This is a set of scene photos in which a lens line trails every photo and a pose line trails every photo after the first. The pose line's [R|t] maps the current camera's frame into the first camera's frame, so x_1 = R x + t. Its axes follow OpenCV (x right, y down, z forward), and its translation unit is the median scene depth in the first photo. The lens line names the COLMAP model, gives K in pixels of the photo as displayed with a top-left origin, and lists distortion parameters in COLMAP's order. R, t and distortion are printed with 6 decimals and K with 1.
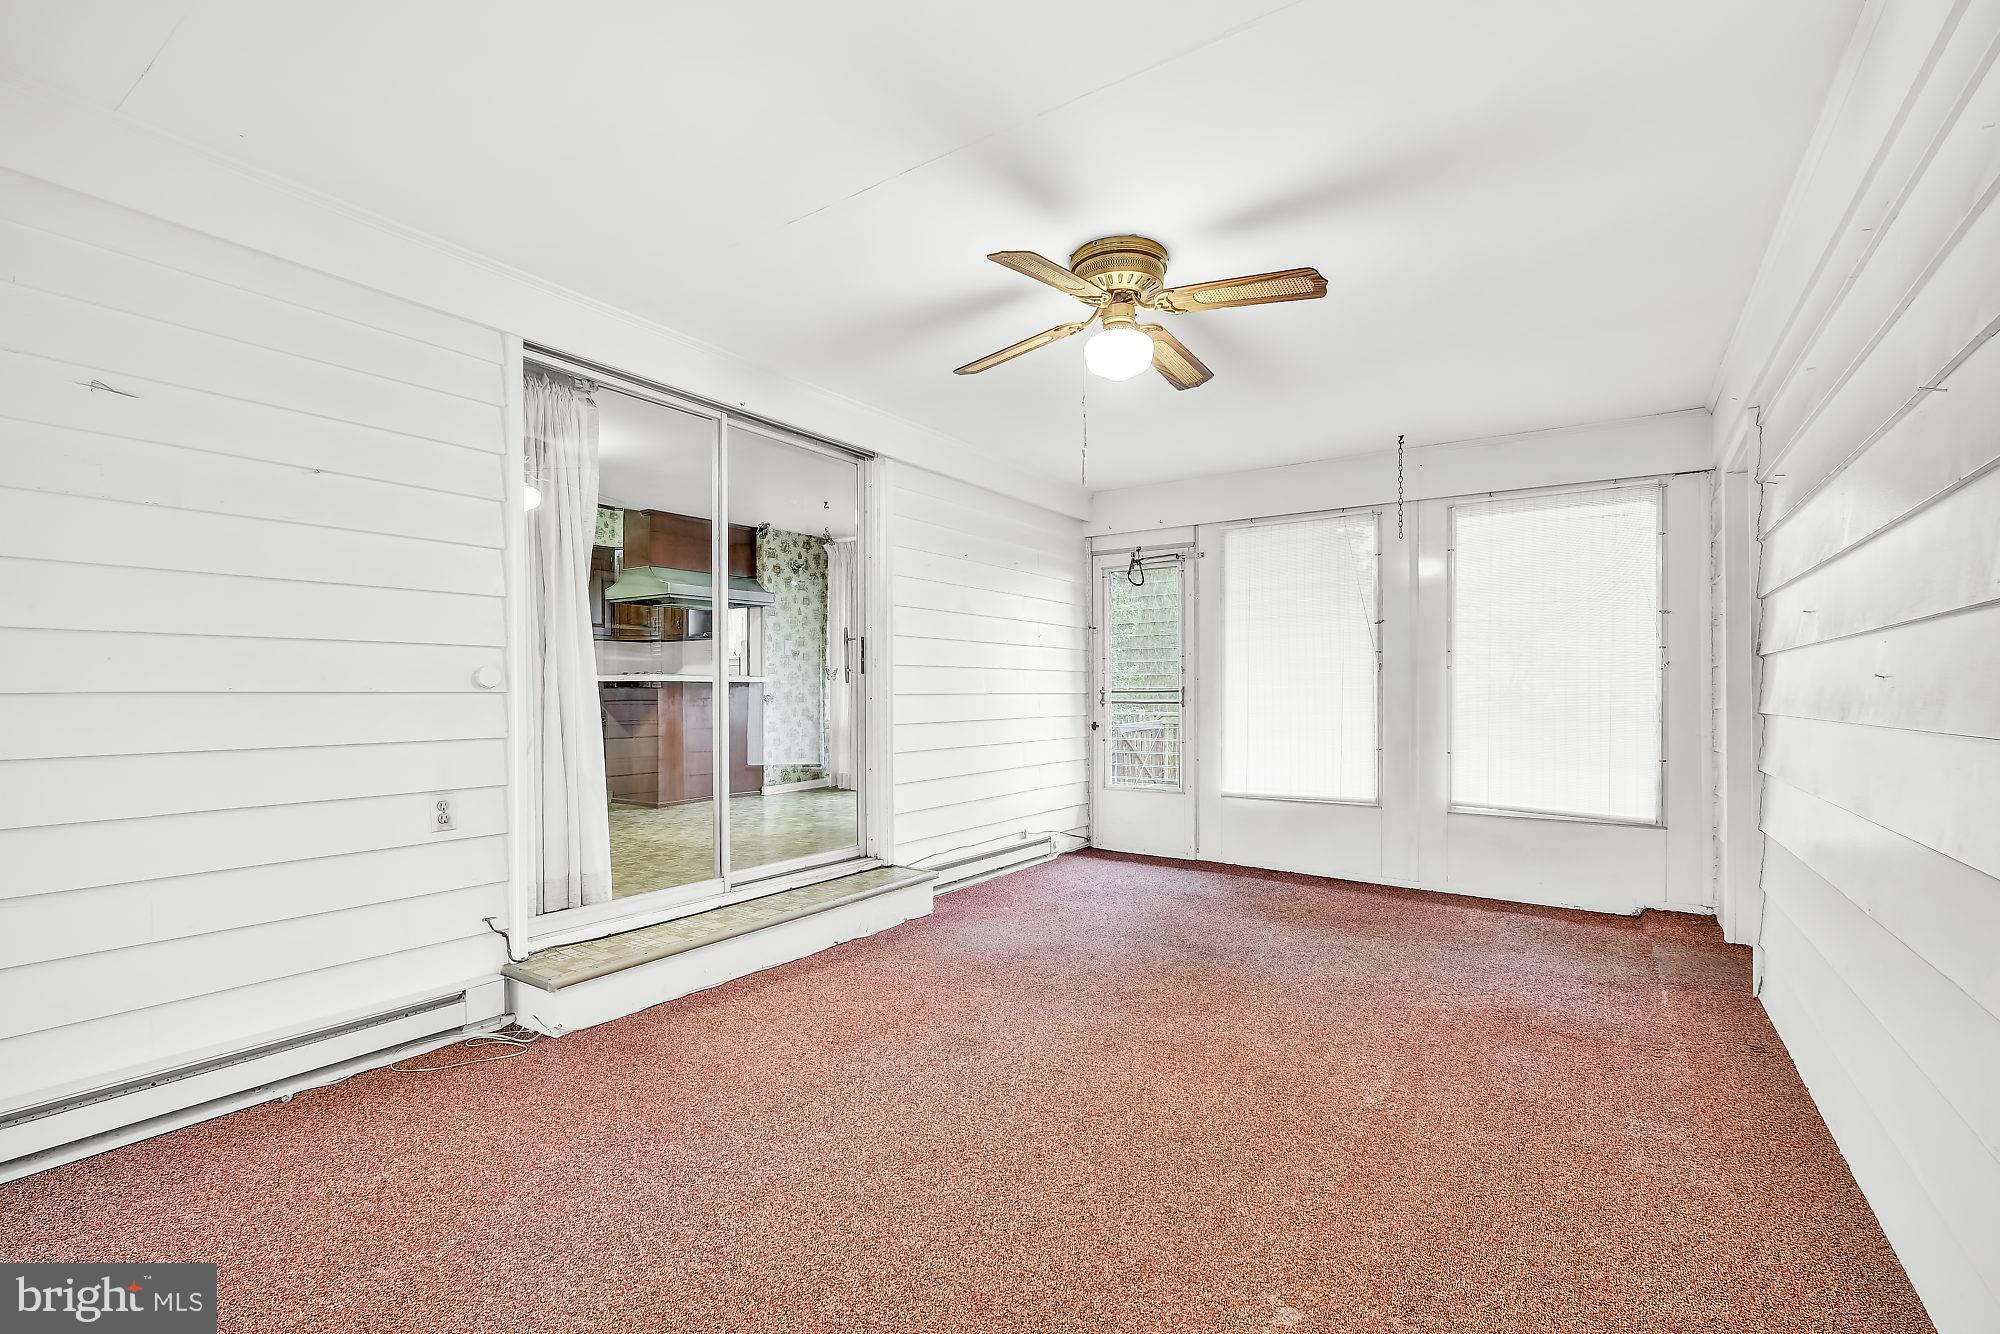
lens RADIAL K [[905.6, 0, 994.1], [0, 905.6, 679.3], [0, 0, 1]] dist [-0.000378, -0.000210]
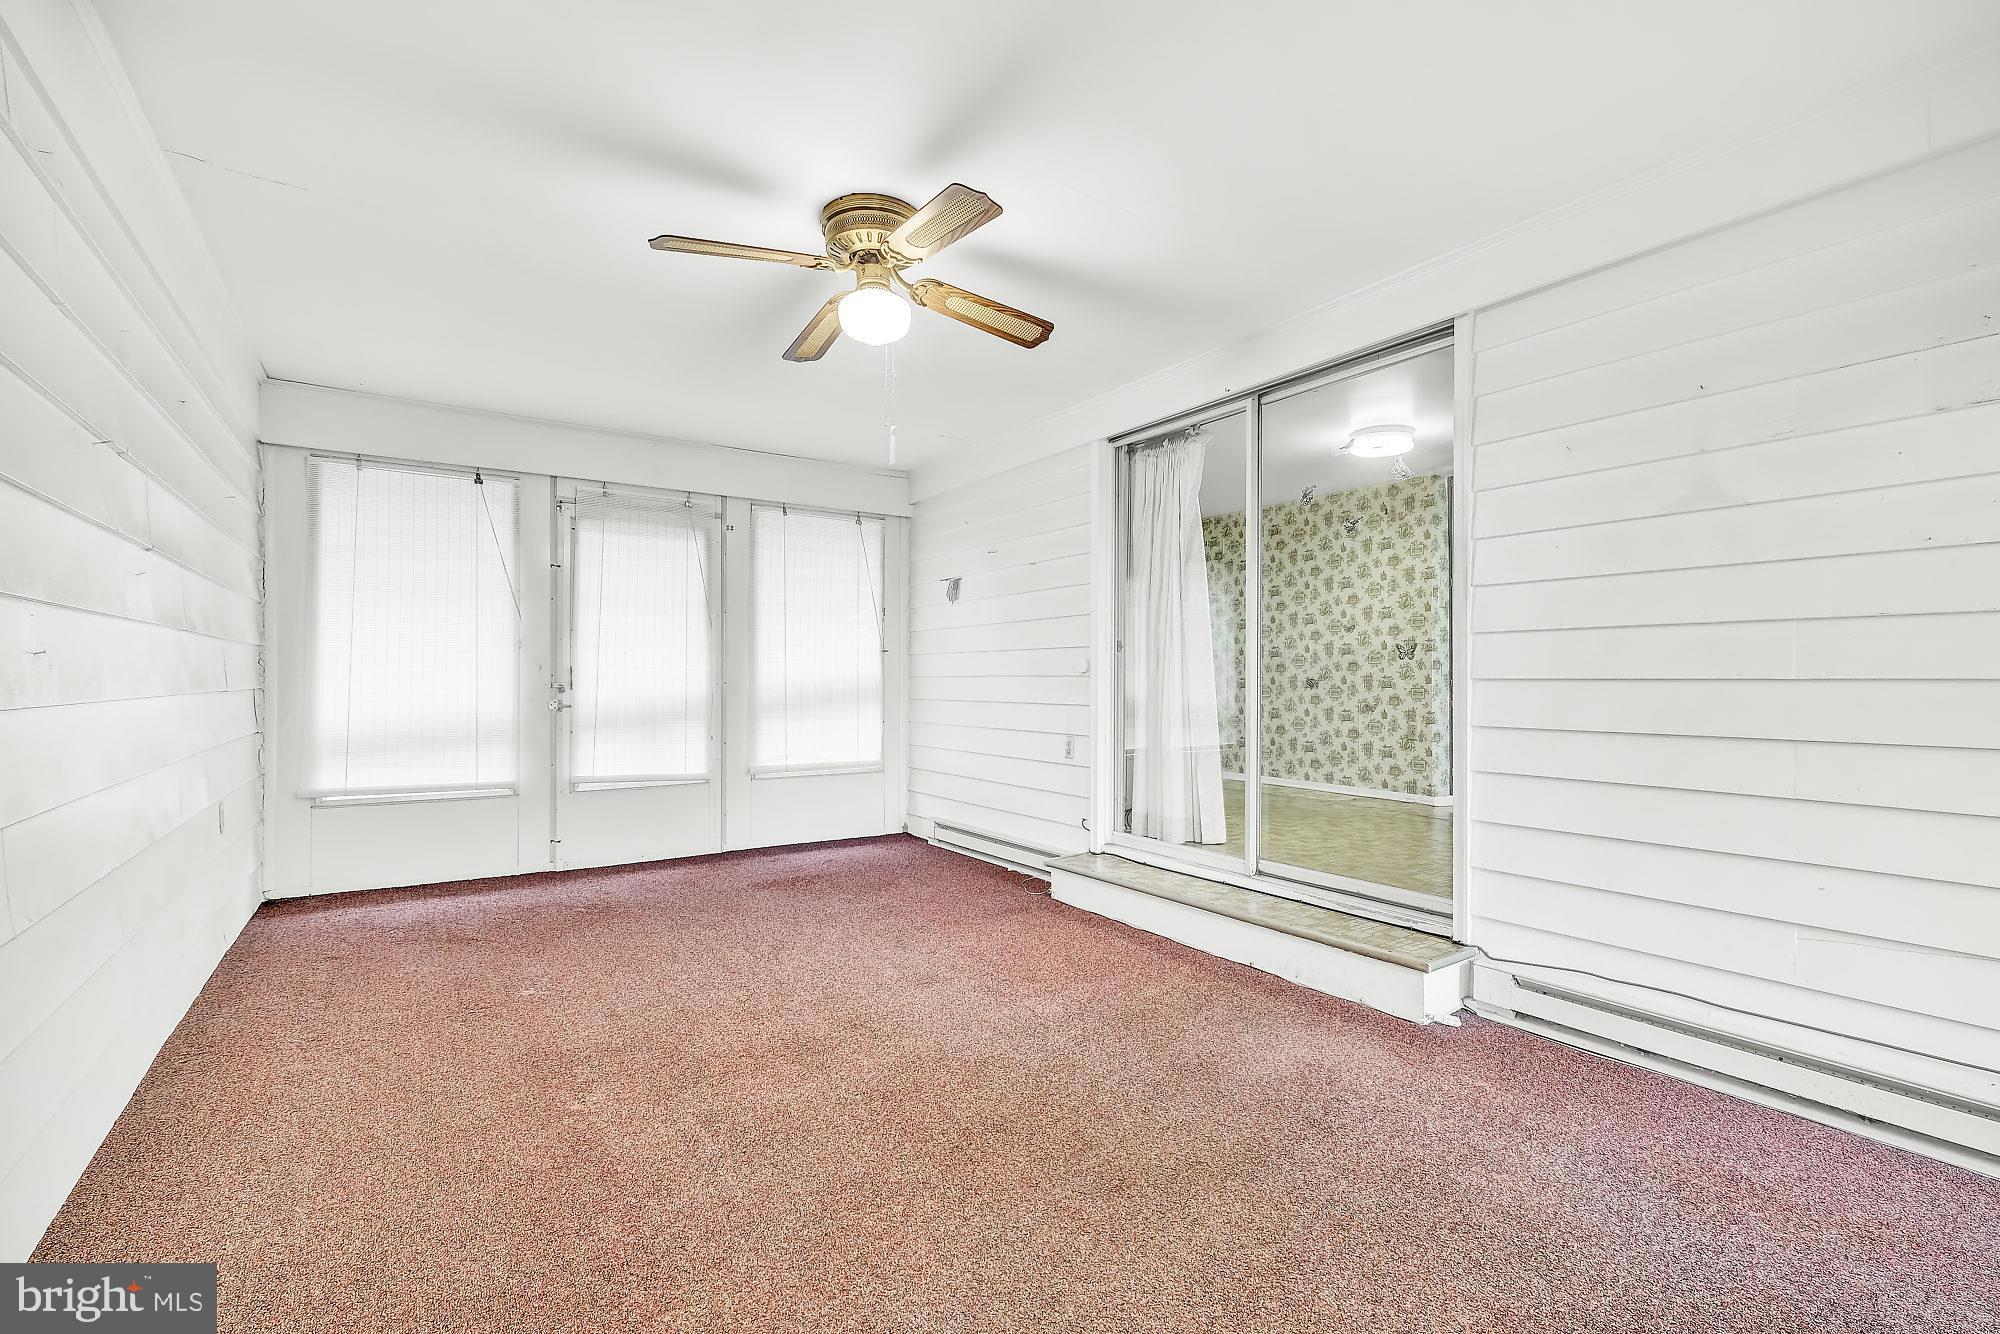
lens RADIAL K [[888.4, 0, 1000.0], [0, 888.4, 667.0], [0, 0, 1]] dist [-0.000473, -0.000084]
pose [[-0.351847, -0.011612, -0.935986, 0.801100], [0.003369, 0.999901, -0.013671, 0.016491], [0.936052, -0.007963, -0.351773, 1.196329]]
